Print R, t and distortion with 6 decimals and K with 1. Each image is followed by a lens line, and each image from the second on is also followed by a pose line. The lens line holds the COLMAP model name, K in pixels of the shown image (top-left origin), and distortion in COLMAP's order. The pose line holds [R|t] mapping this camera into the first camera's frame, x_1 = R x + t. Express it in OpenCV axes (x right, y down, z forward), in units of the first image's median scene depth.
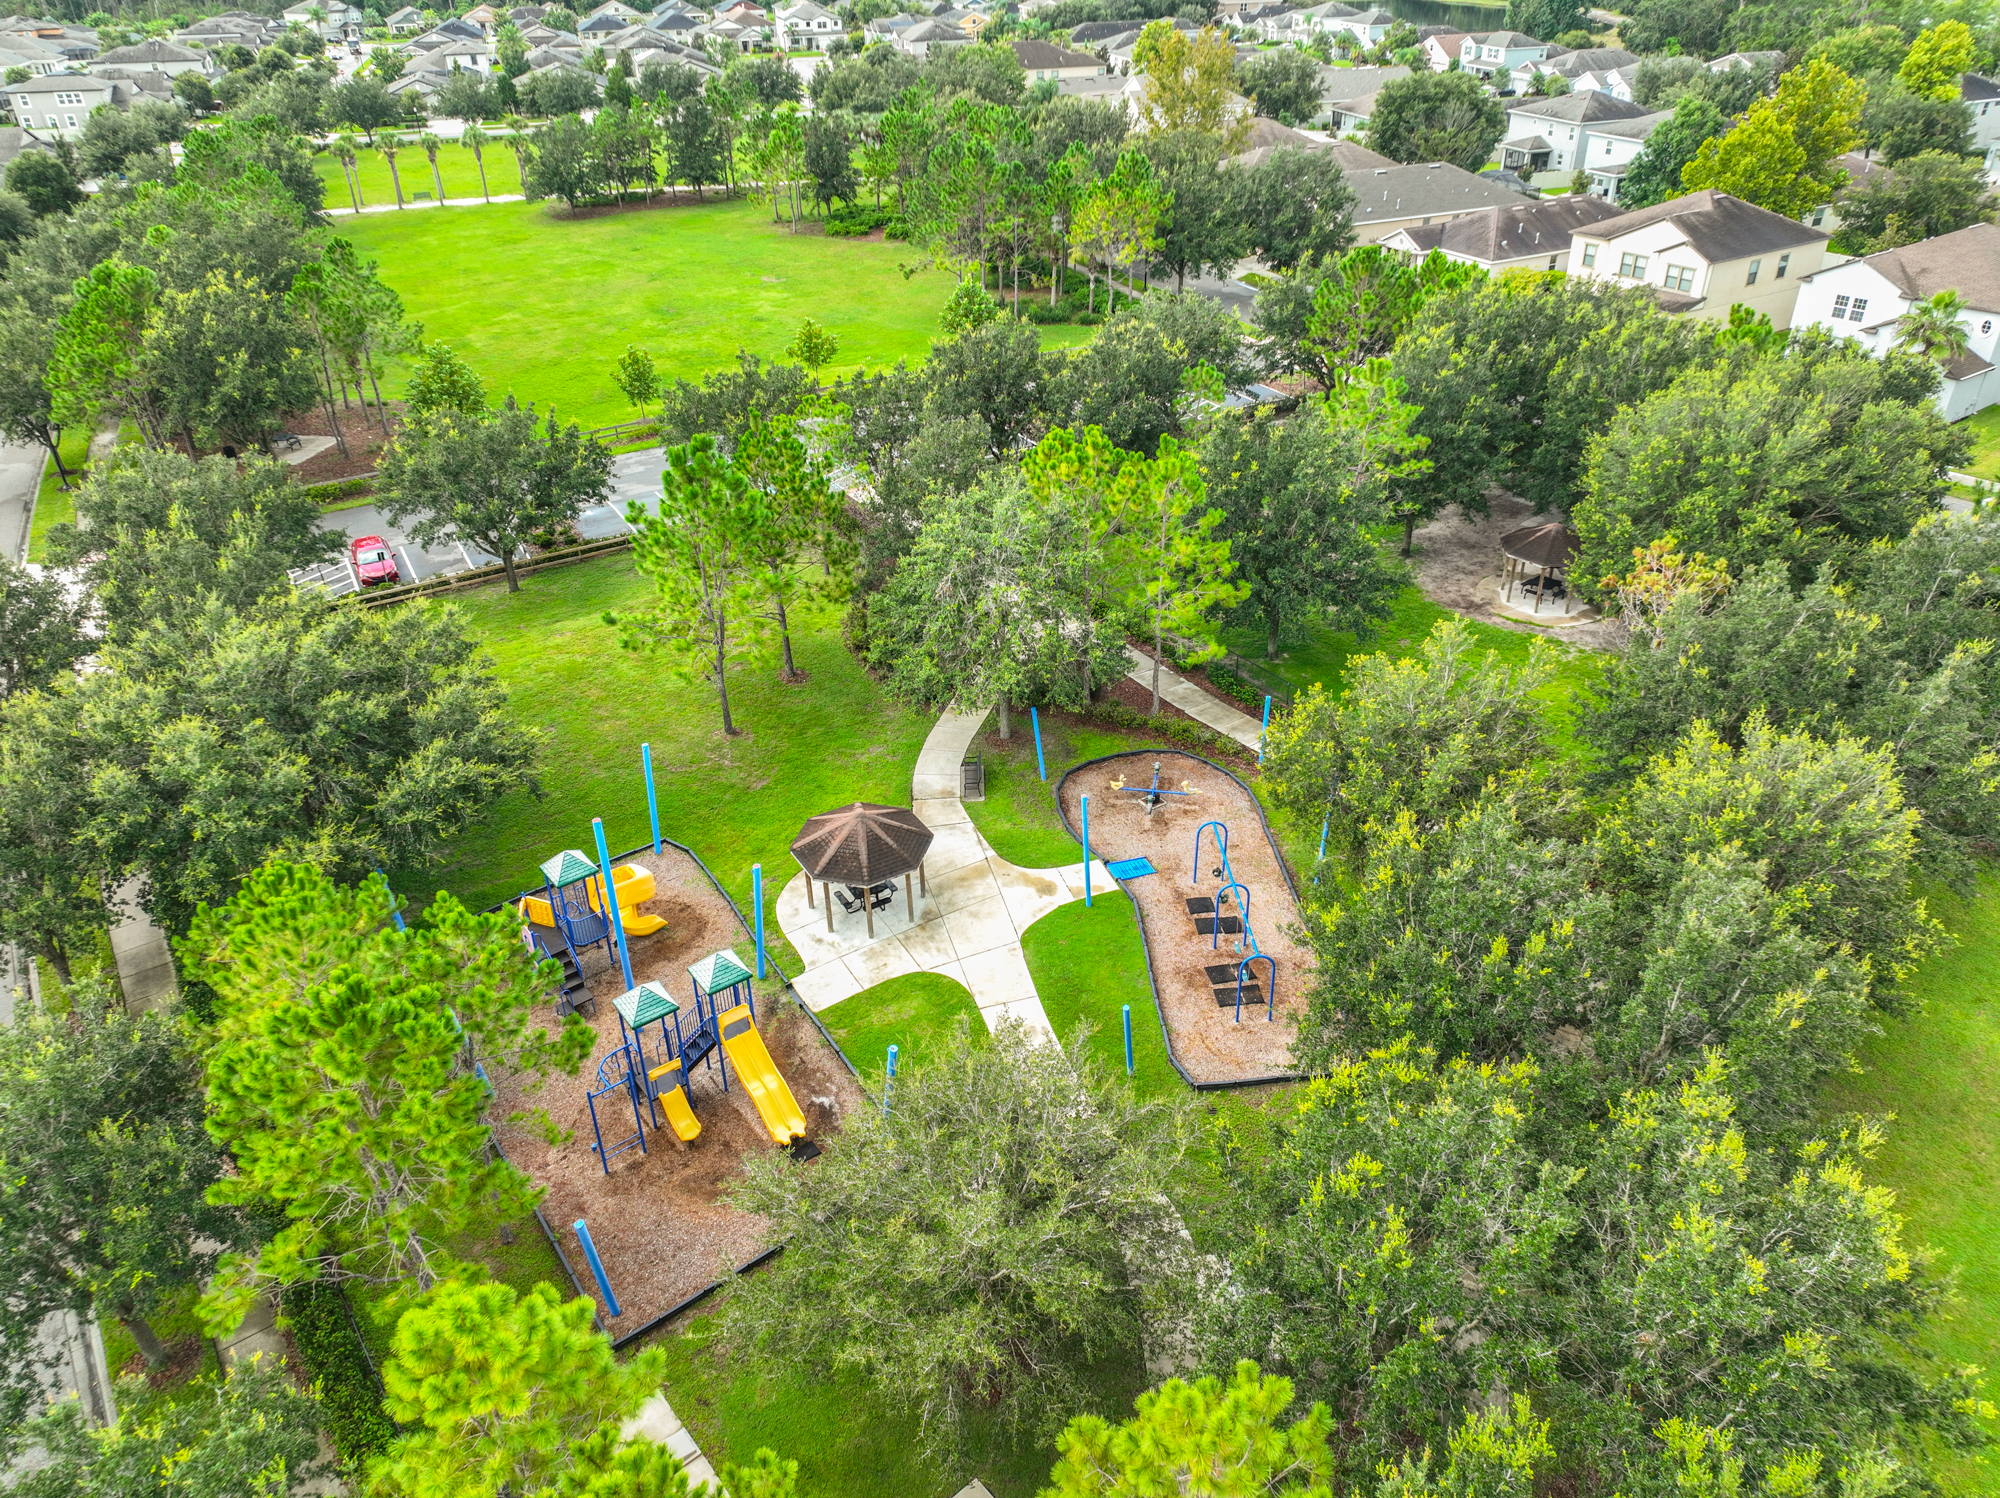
lens RADIAL K [[1413.7, 0, 991.9], [0, 1413.7, 747.5], [0, 0, 1]] dist [0.009511, 0.008029]
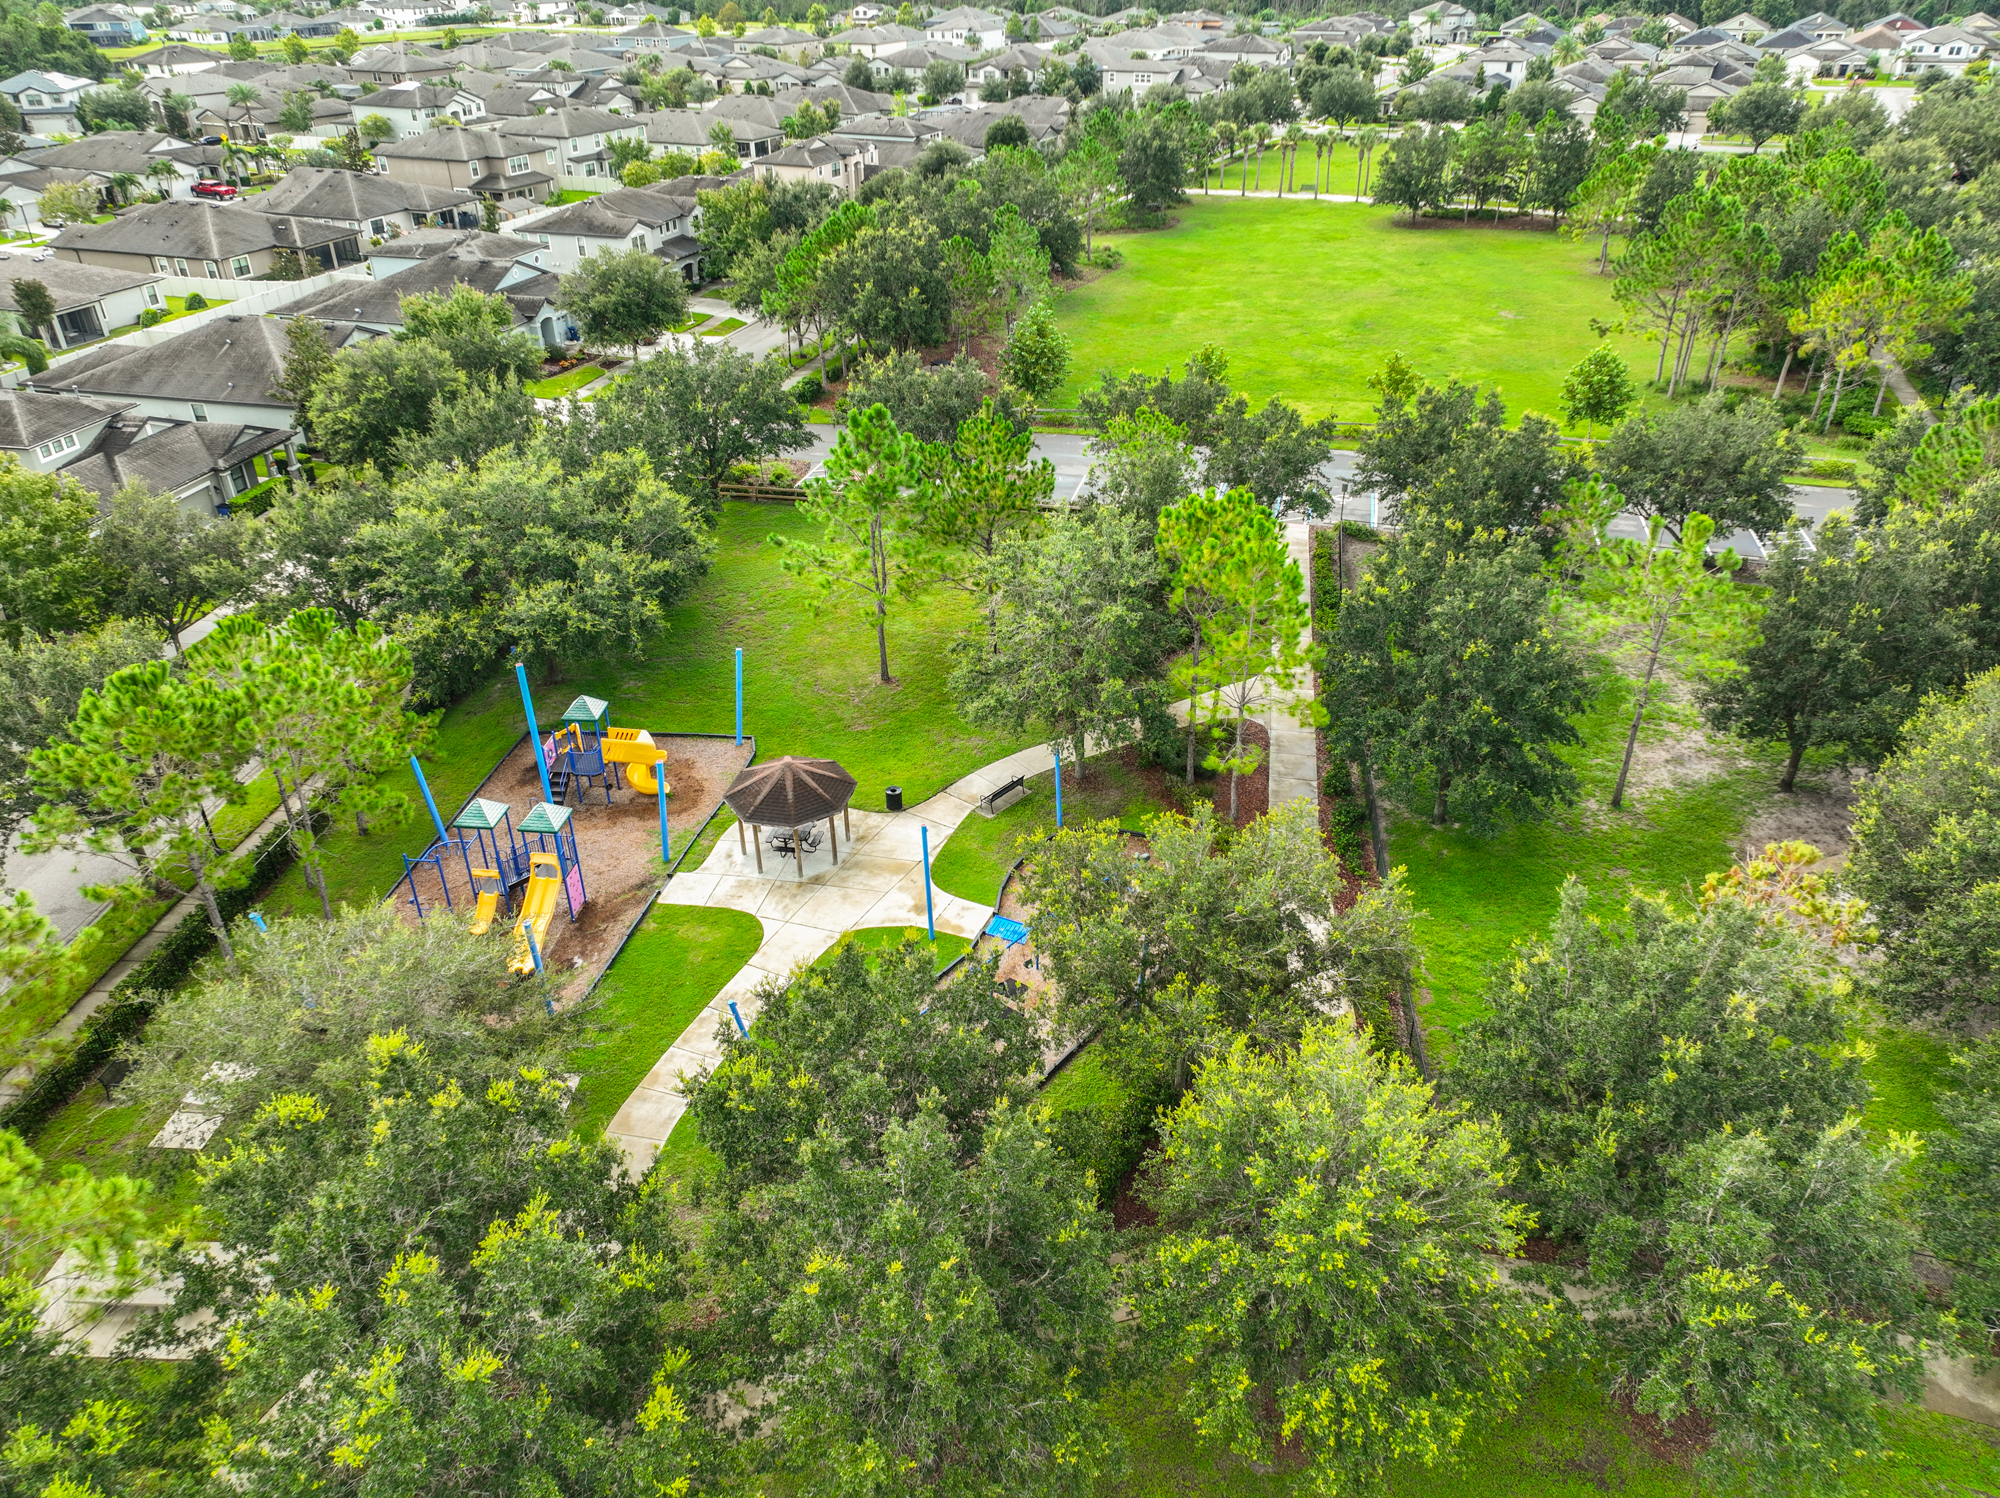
lens RADIAL K [[1413.7, 0, 991.9], [0, 1413.7, 747.5], [0, 0, 1]] dist [0.009511, 0.008029]
pose [[0.717514, 0.356802, -0.598219, 0.215876], [-0.358544, 0.925511, 0.121969, -0.050252], [0.597177, 0.126973, 0.791996, 0.080998]]
